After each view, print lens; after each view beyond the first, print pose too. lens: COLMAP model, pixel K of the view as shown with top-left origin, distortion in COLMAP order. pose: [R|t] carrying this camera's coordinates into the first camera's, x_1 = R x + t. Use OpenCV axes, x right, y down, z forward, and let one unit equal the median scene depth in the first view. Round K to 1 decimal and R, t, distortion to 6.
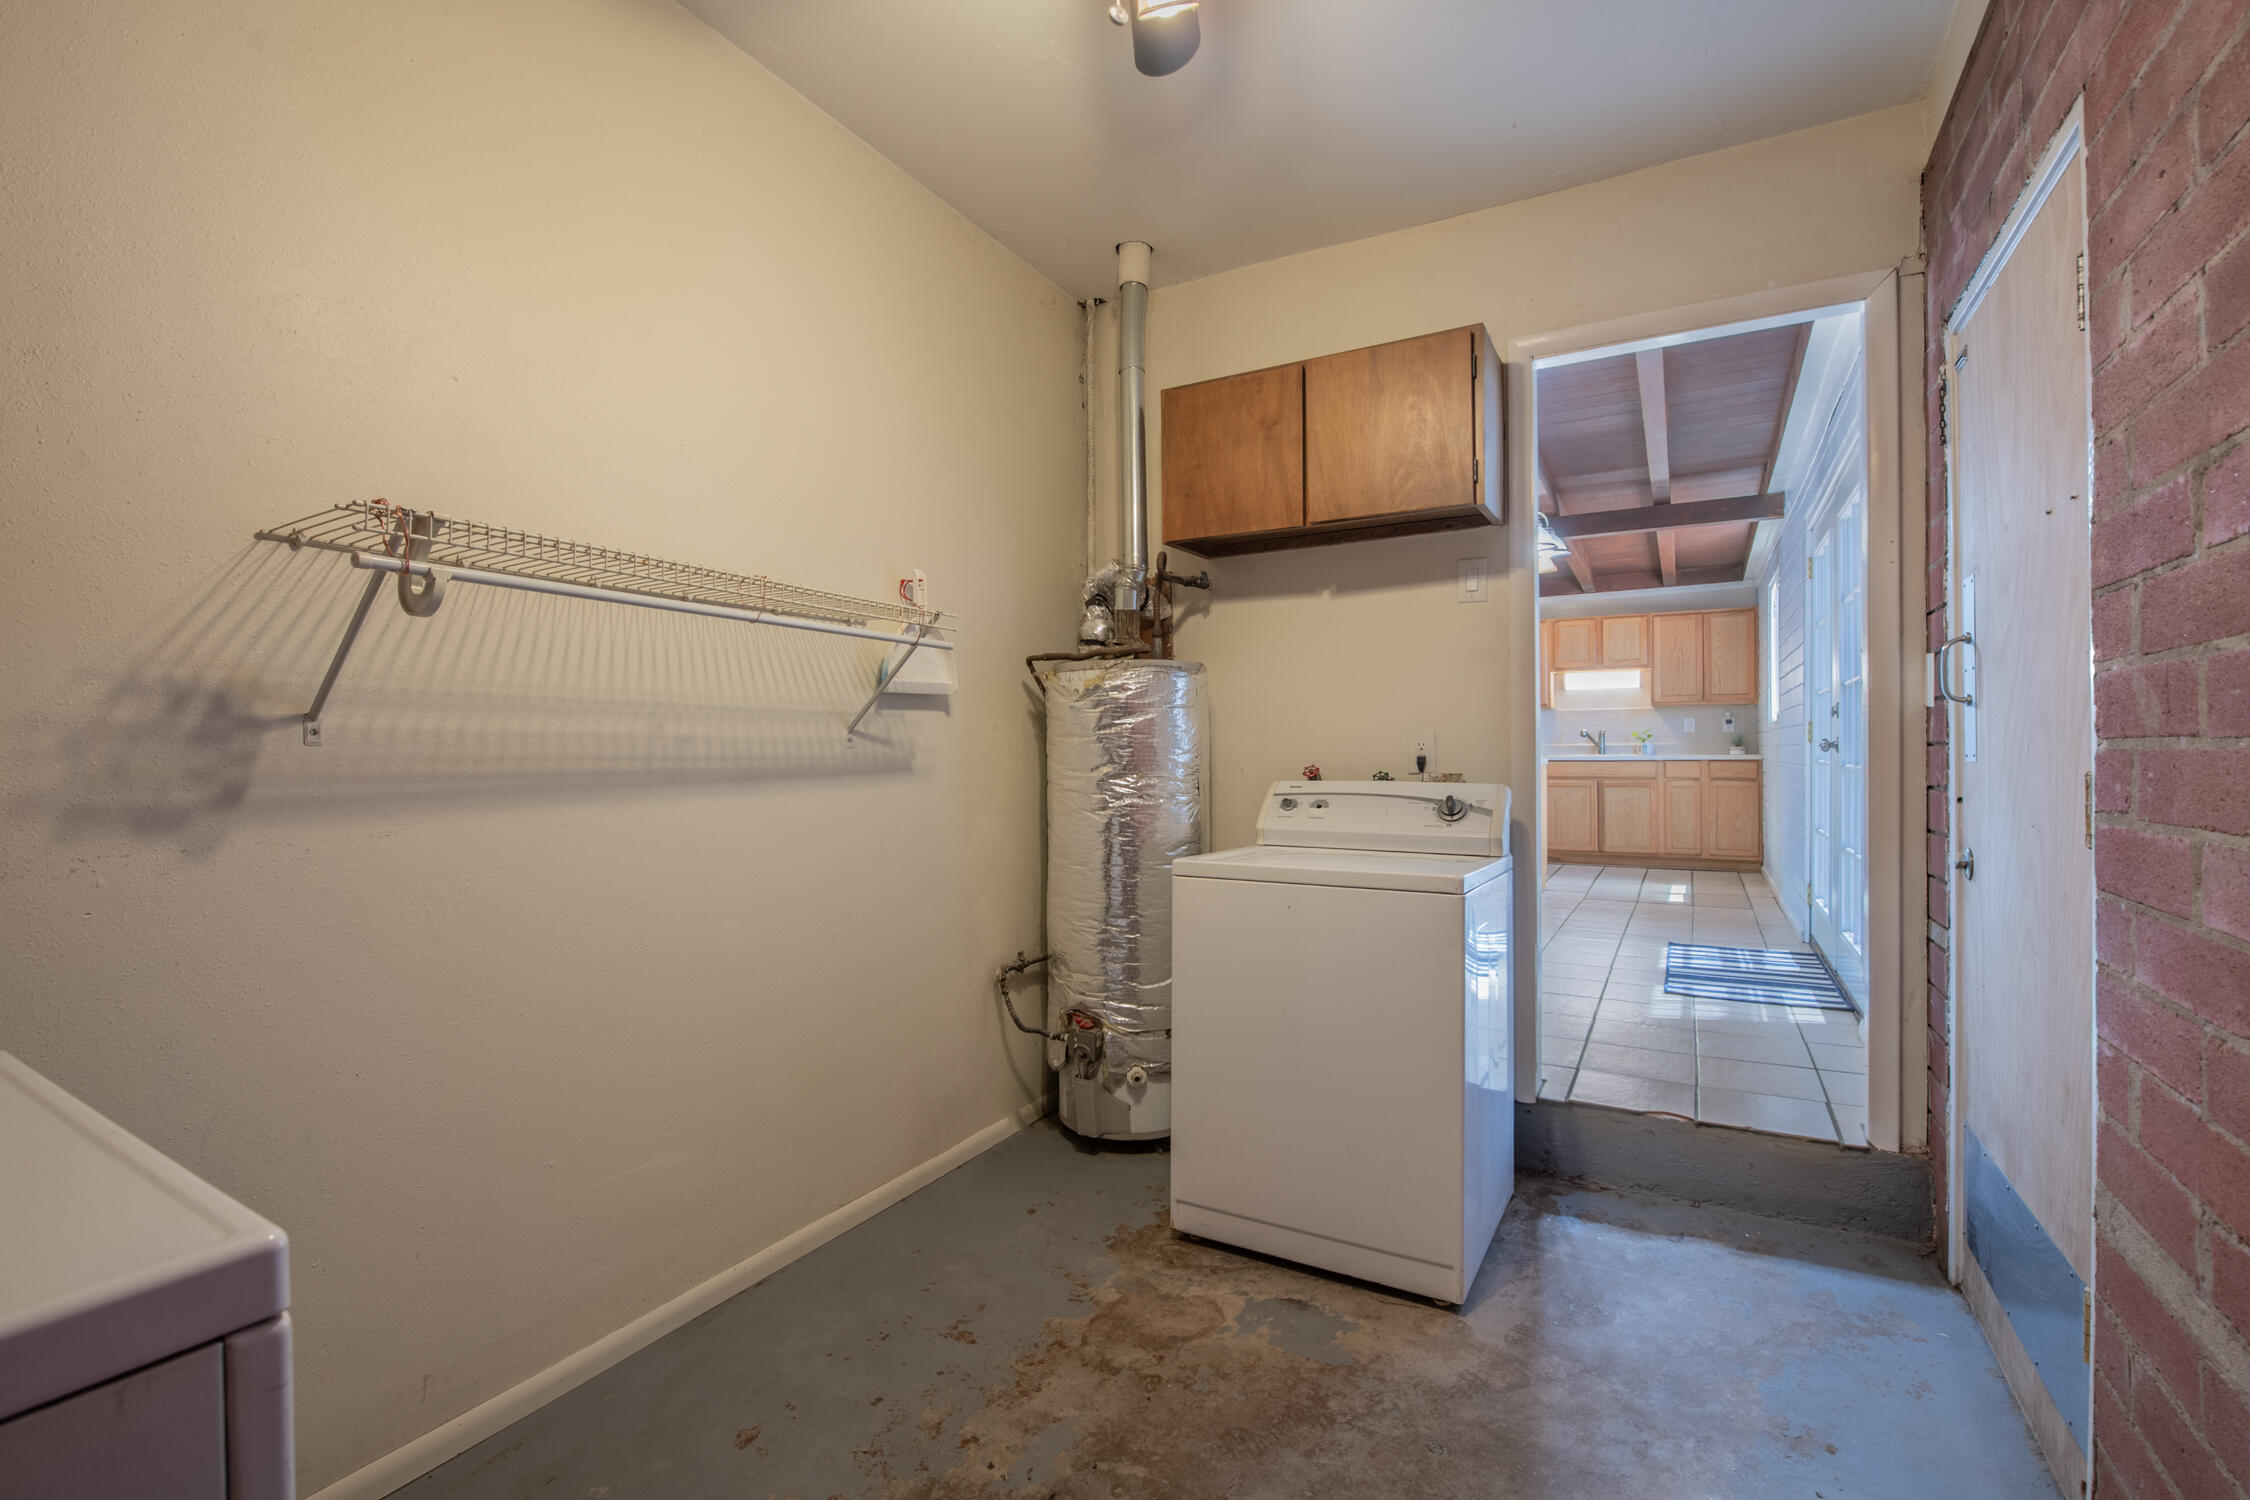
lens RADIAL K [[1010.6, 0, 1122.9], [0, 1010.6, 758.6], [0, 0, 1]] dist [0.003140, 0.000163]
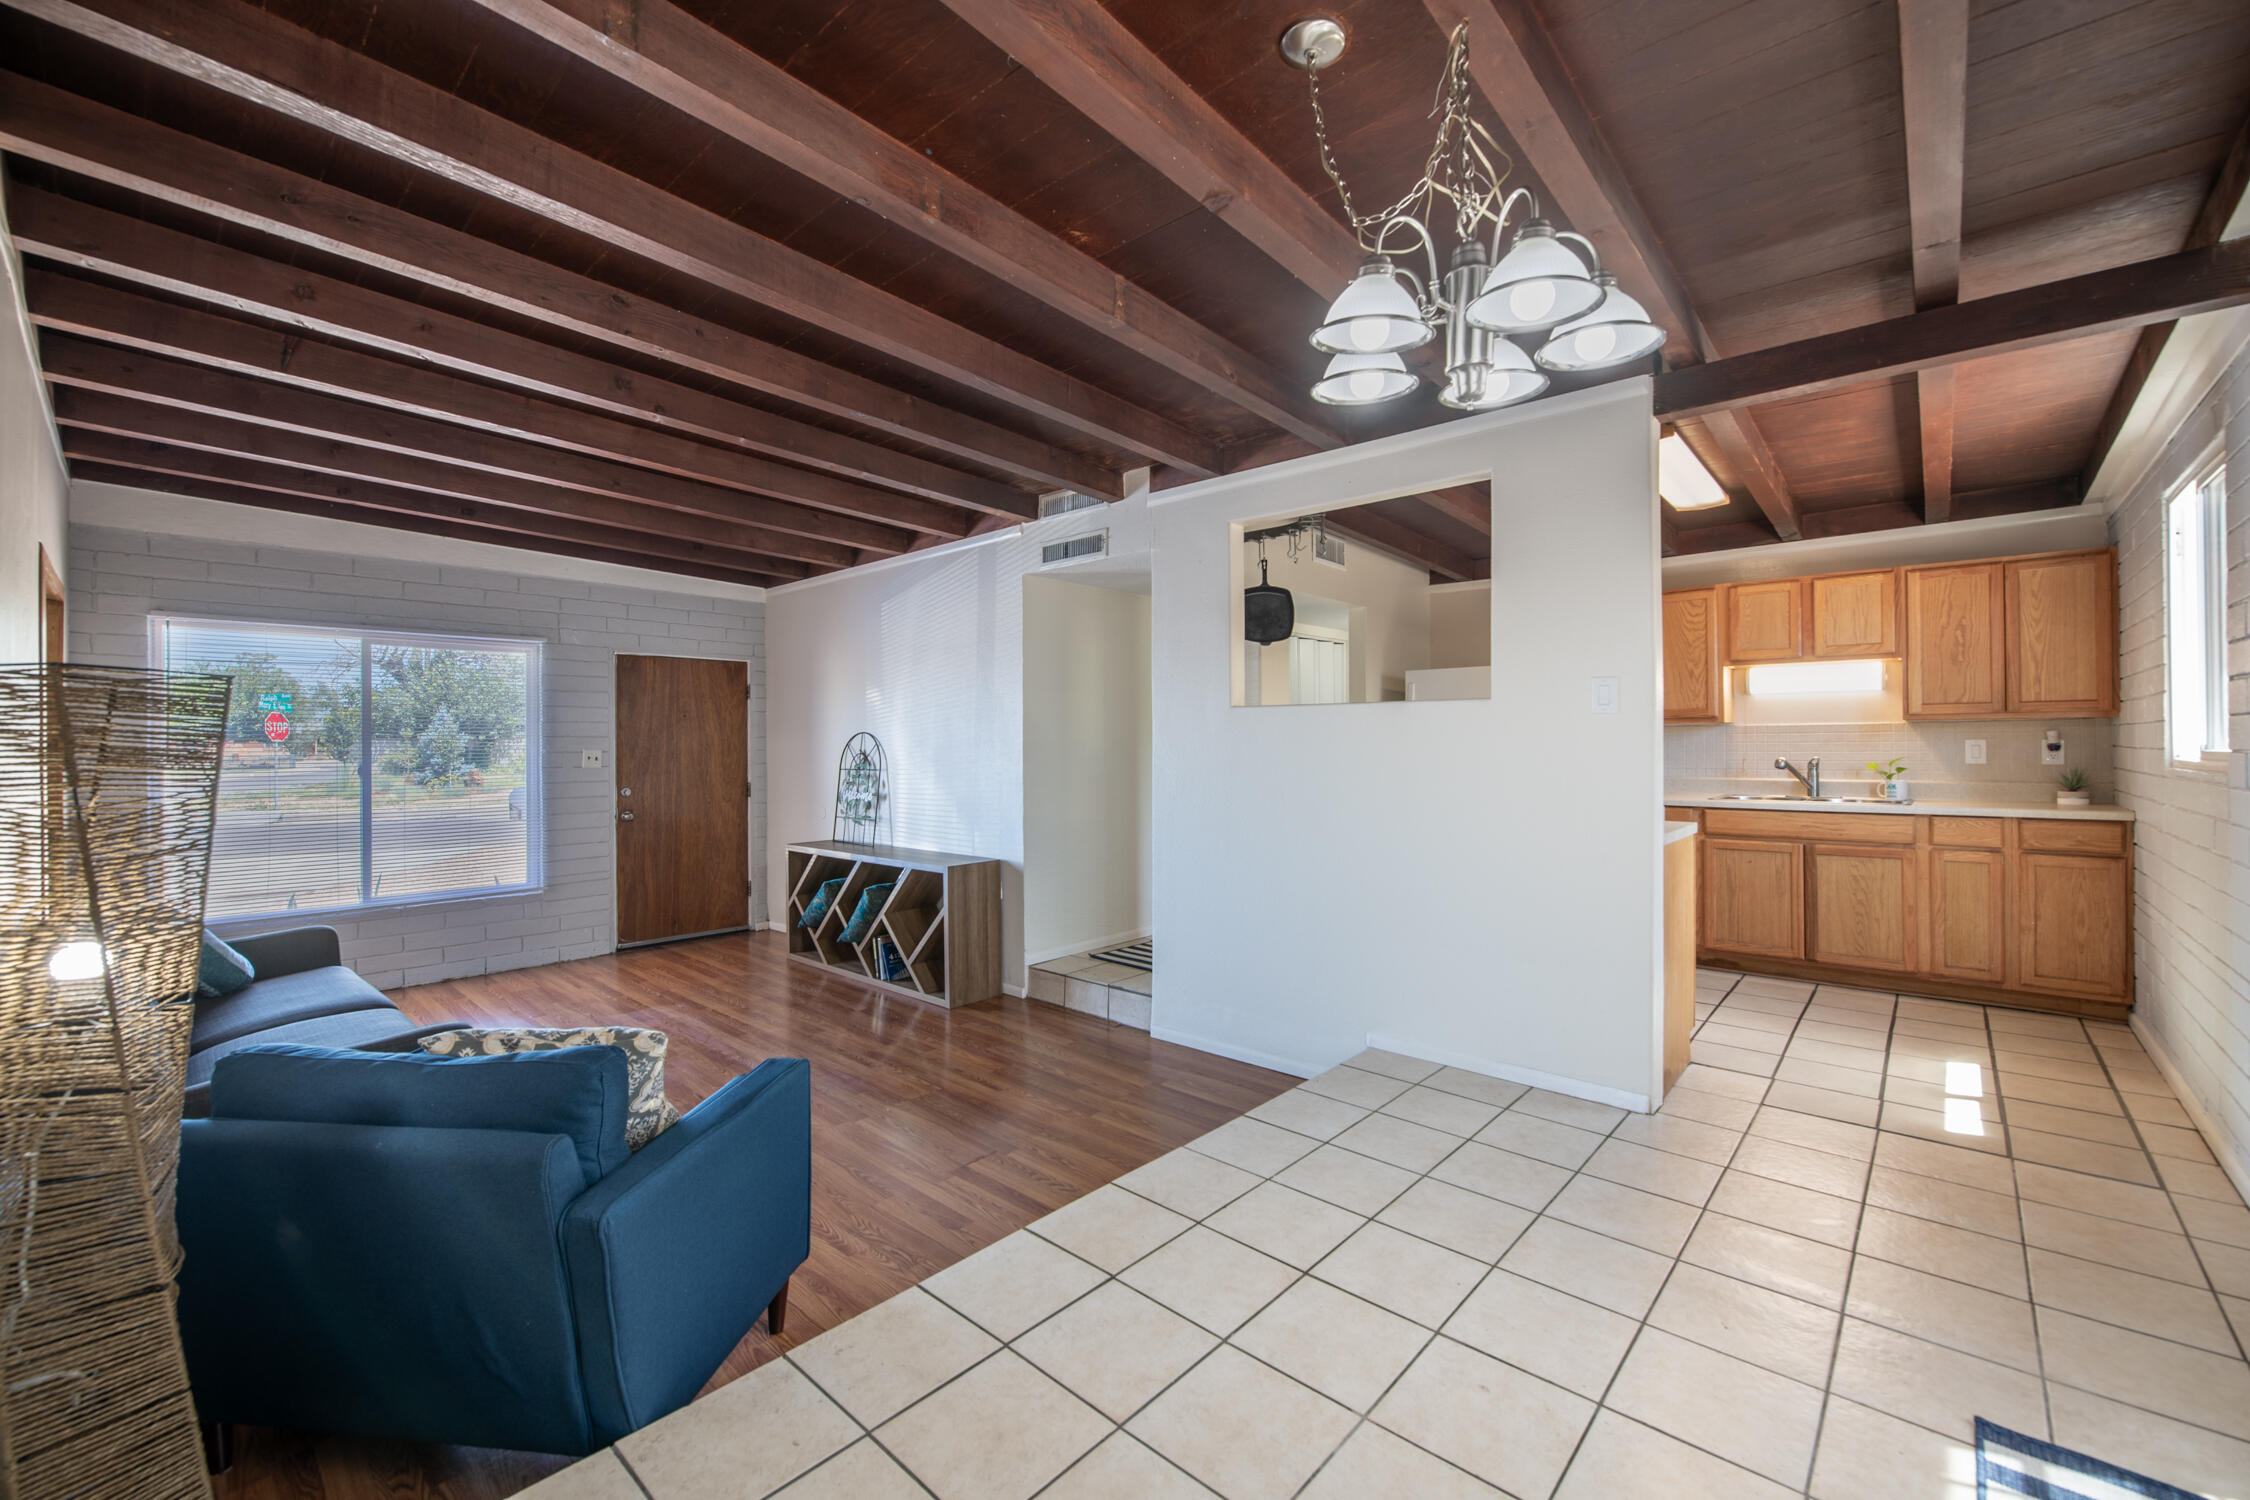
lens RADIAL K [[930.8, 0, 1123.9], [0, 930.8, 743.6], [0, 0, 1]] dist [-0.013851, 0.000533]
pose [[0.977521, 0.001629, -0.210830, 0.189570], [-0.002776, 0.999983, -0.005146, -0.035202], [0.210818, 0.005616, 0.977509, 0.376481]]
